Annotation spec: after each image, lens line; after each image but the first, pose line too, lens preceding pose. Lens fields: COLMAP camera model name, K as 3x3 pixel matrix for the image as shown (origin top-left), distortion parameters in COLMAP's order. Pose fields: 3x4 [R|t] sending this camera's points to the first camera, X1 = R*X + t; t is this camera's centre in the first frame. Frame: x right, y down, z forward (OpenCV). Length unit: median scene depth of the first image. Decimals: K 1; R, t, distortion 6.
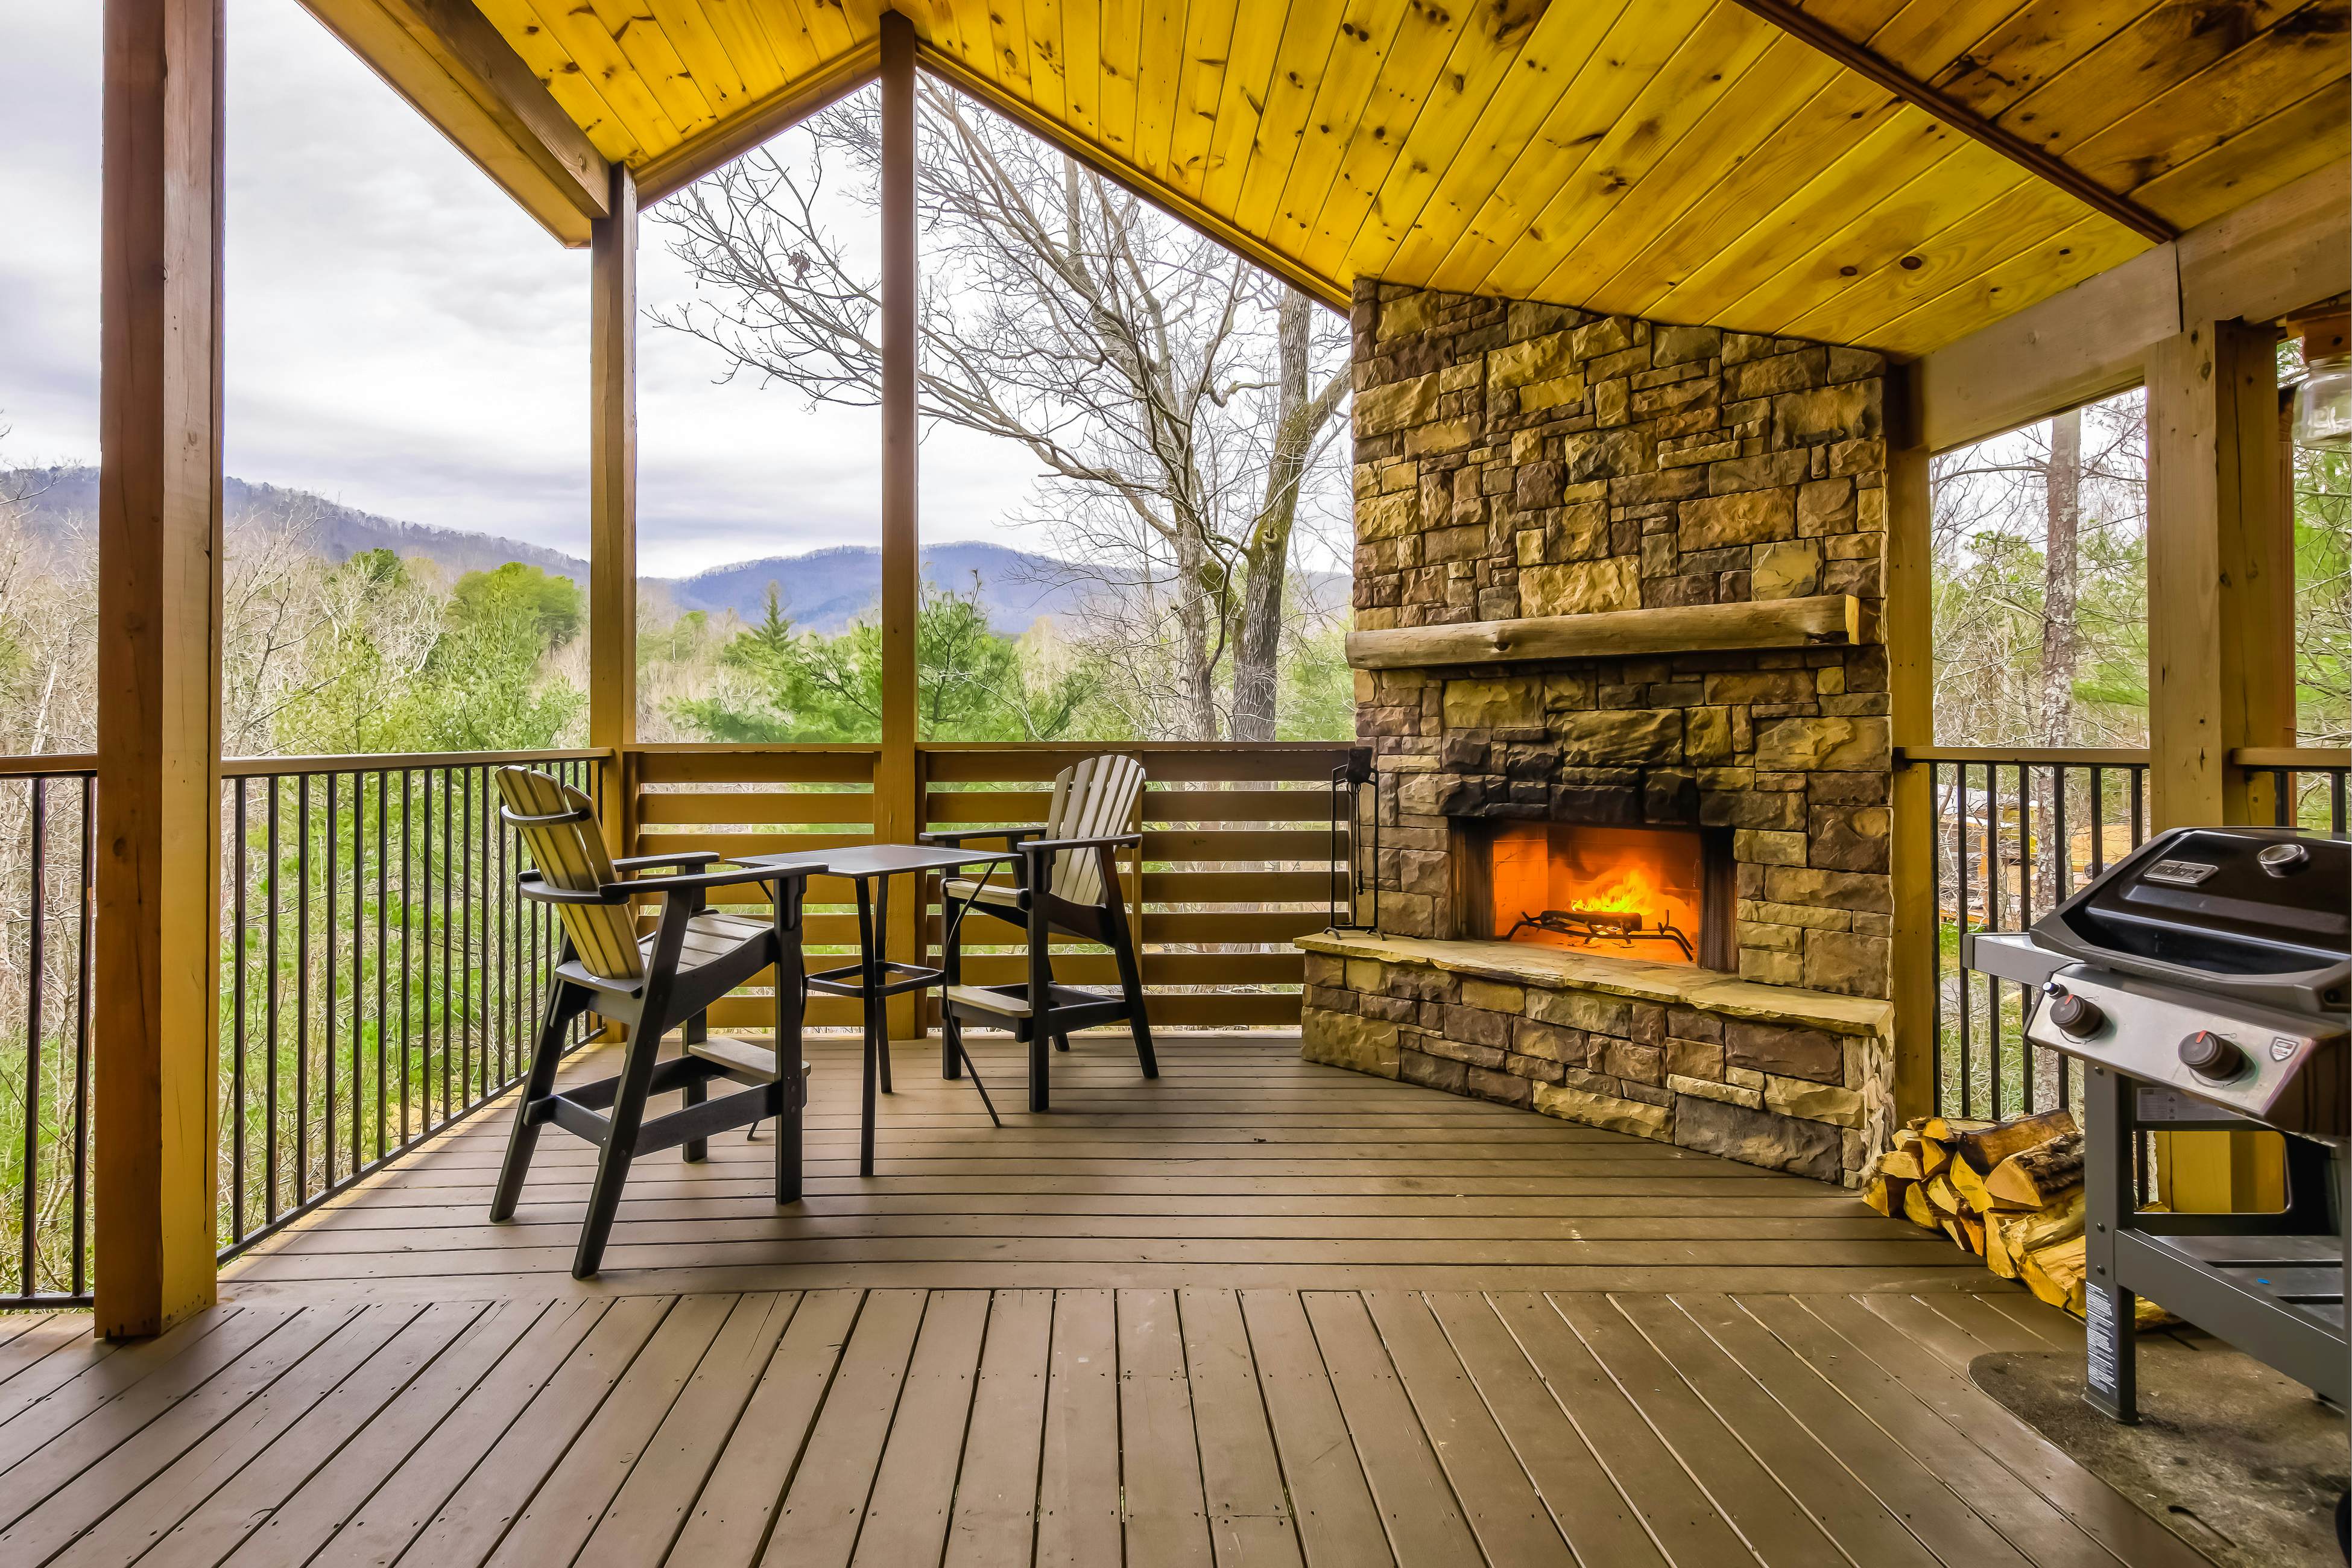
lens RADIAL K [[1108.1, 0, 1177.5], [0, 1108.1, 736.2], [0, 0, 1]] dist [0.014057, -0.010692]
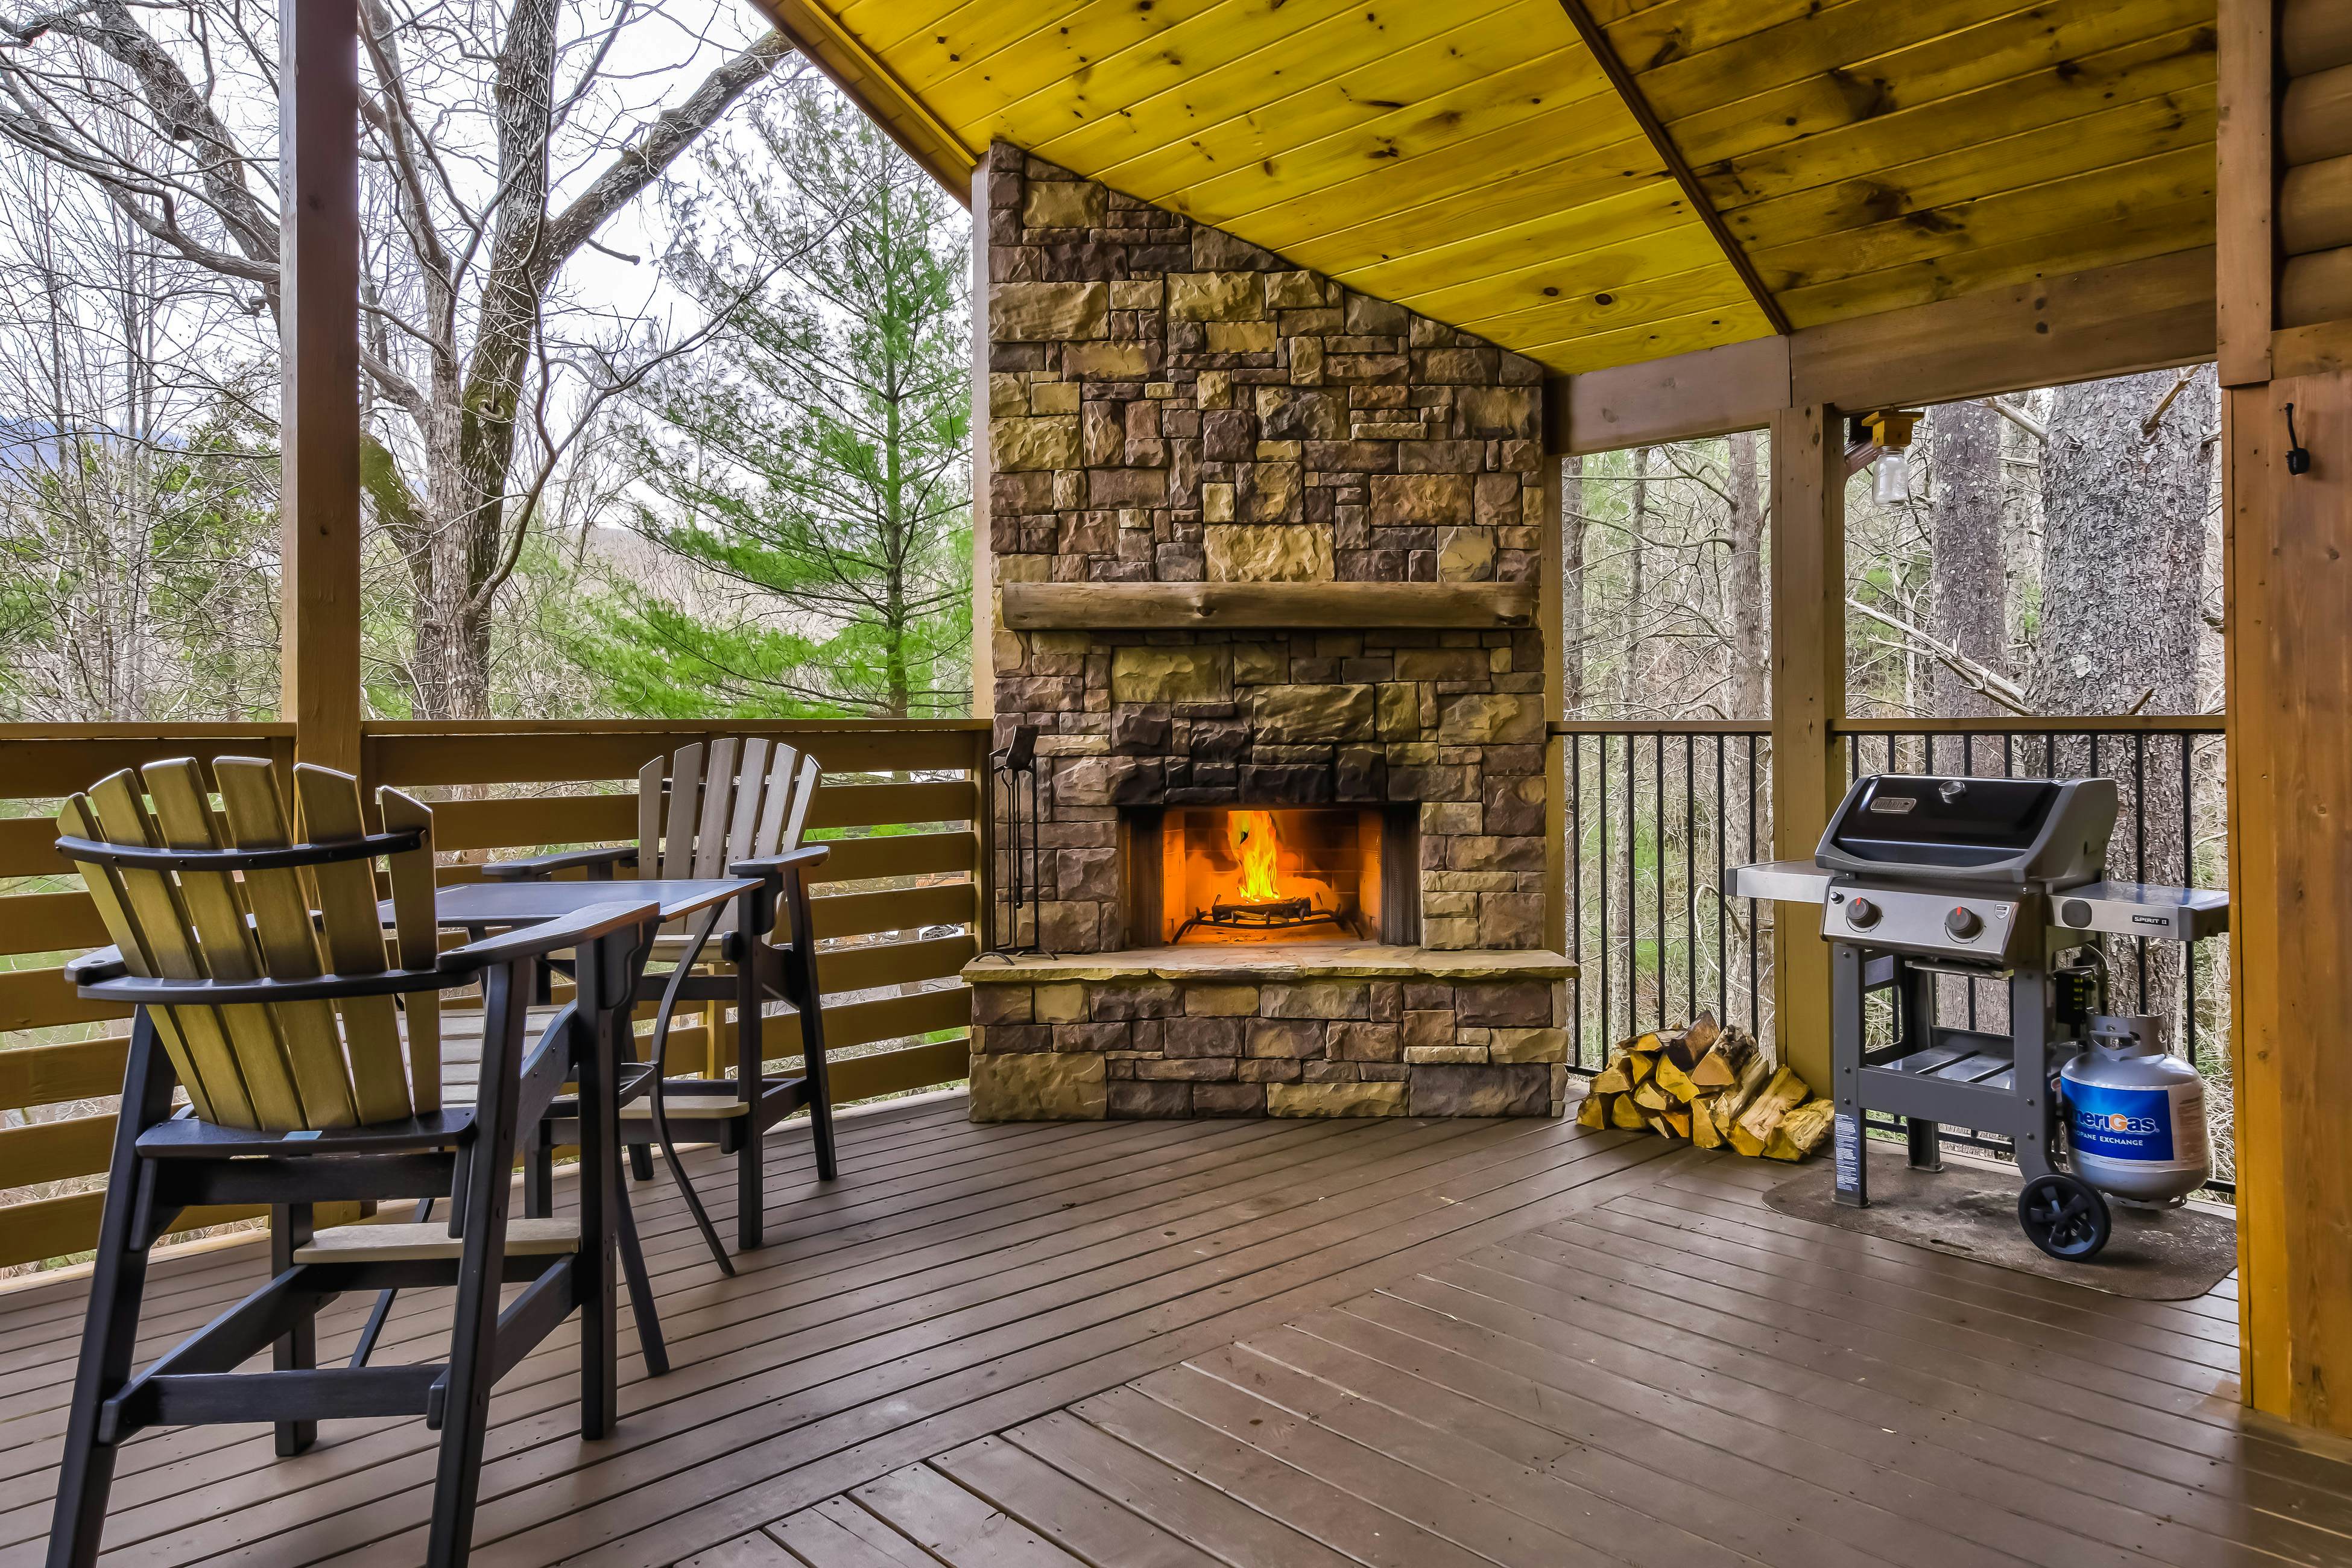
lens RADIAL K [[1601.8, 0, 1178.6], [0, 1601.8, 726.8], [0, 0, 1]] dist [0.007740, 0.001926]
pose [[0.719046, -0.003902, 0.694951, -0.641460], [0.001563, 0.999991, 0.003997, 0.007037], [-0.694960, -0.001787, 0.719046, 0.090392]]
